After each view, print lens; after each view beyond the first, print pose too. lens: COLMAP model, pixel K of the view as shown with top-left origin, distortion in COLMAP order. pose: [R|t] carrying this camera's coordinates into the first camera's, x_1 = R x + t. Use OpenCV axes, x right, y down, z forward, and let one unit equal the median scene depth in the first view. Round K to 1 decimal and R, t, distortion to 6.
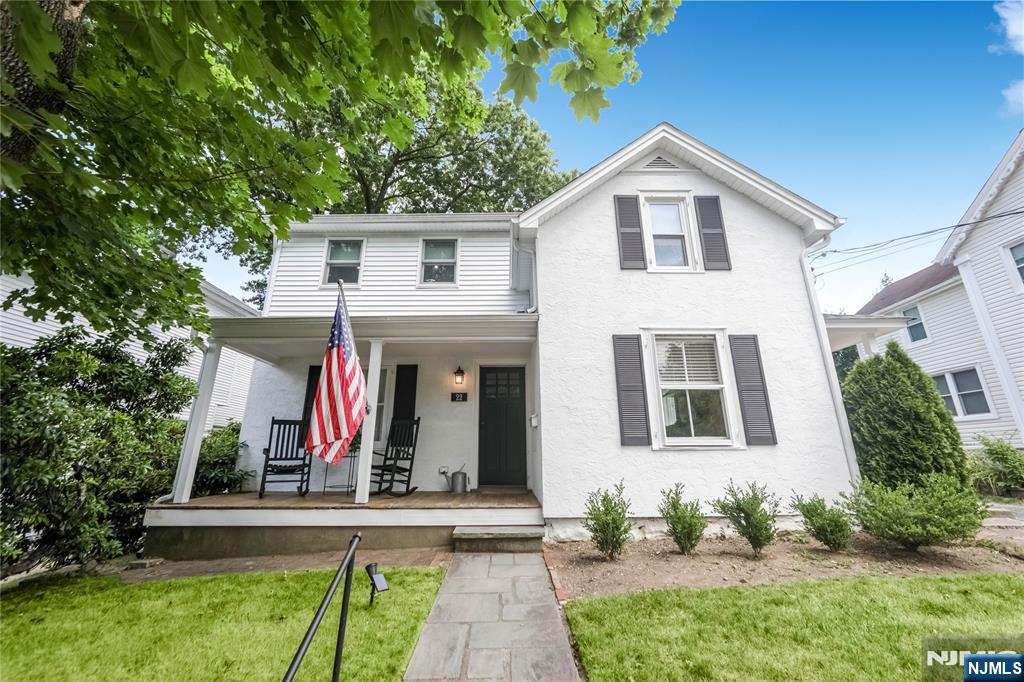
lens RADIAL K [[395.8, 0, 511.7], [0, 395.8, 338.6], [0, 0, 1]] dist [-0.007948, 0.000506]
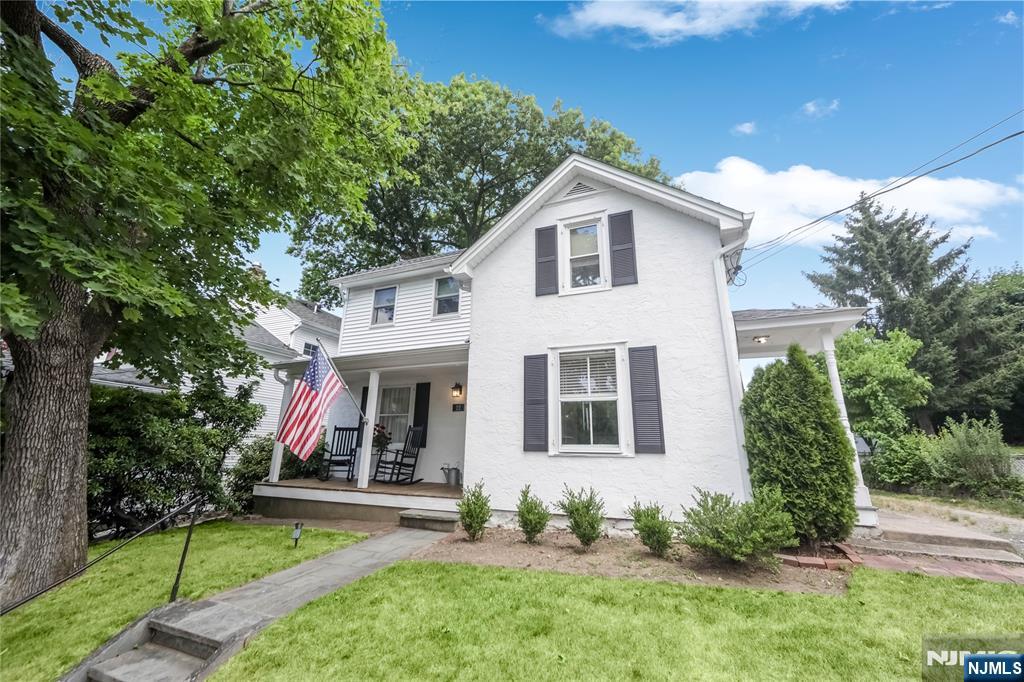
lens RADIAL K [[395.8, 0, 510.4], [0, 395.8, 339.7], [0, 0, 1]] dist [-0.007948, 0.000506]
pose [[0.923685, -0.087048, -0.373134, 0.658335], [0.092400, 0.995716, -0.003554, -0.056800], [0.371845, -0.031195, 0.927771, -0.095229]]
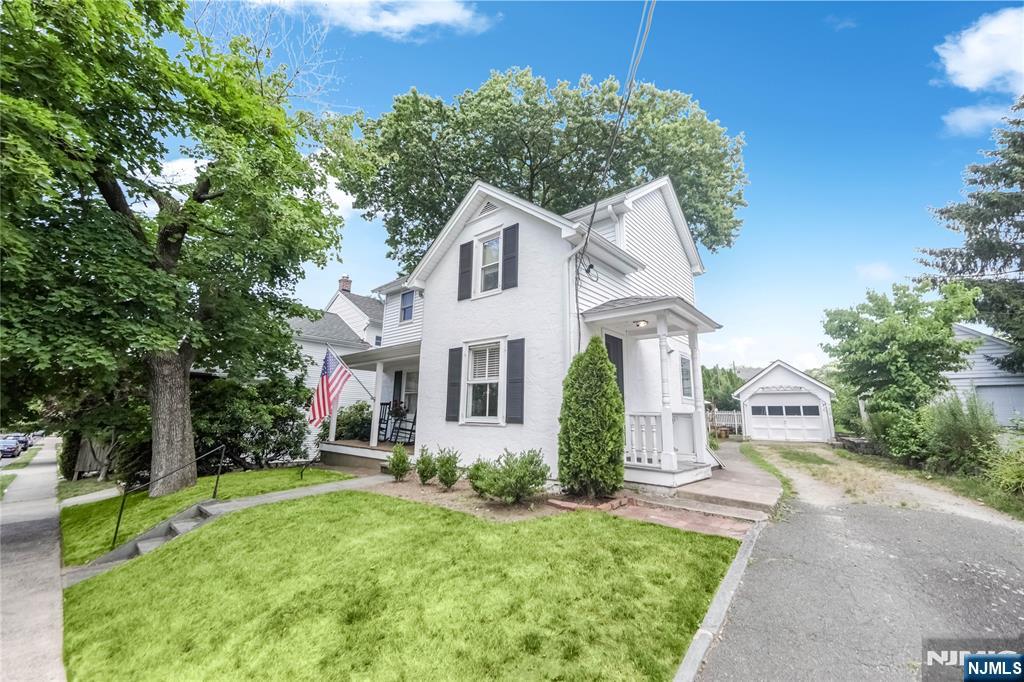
lens RADIAL K [[395.8, 0, 512.1], [0, 395.8, 339.8], [0, 0, 1]] dist [-0.007948, 0.000506]
pose [[0.754969, -0.110286, -0.646420, 1.419105], [0.167732, 0.985441, 0.027771, -0.045531], [0.633946, -0.129392, 0.762477, 0.005221]]
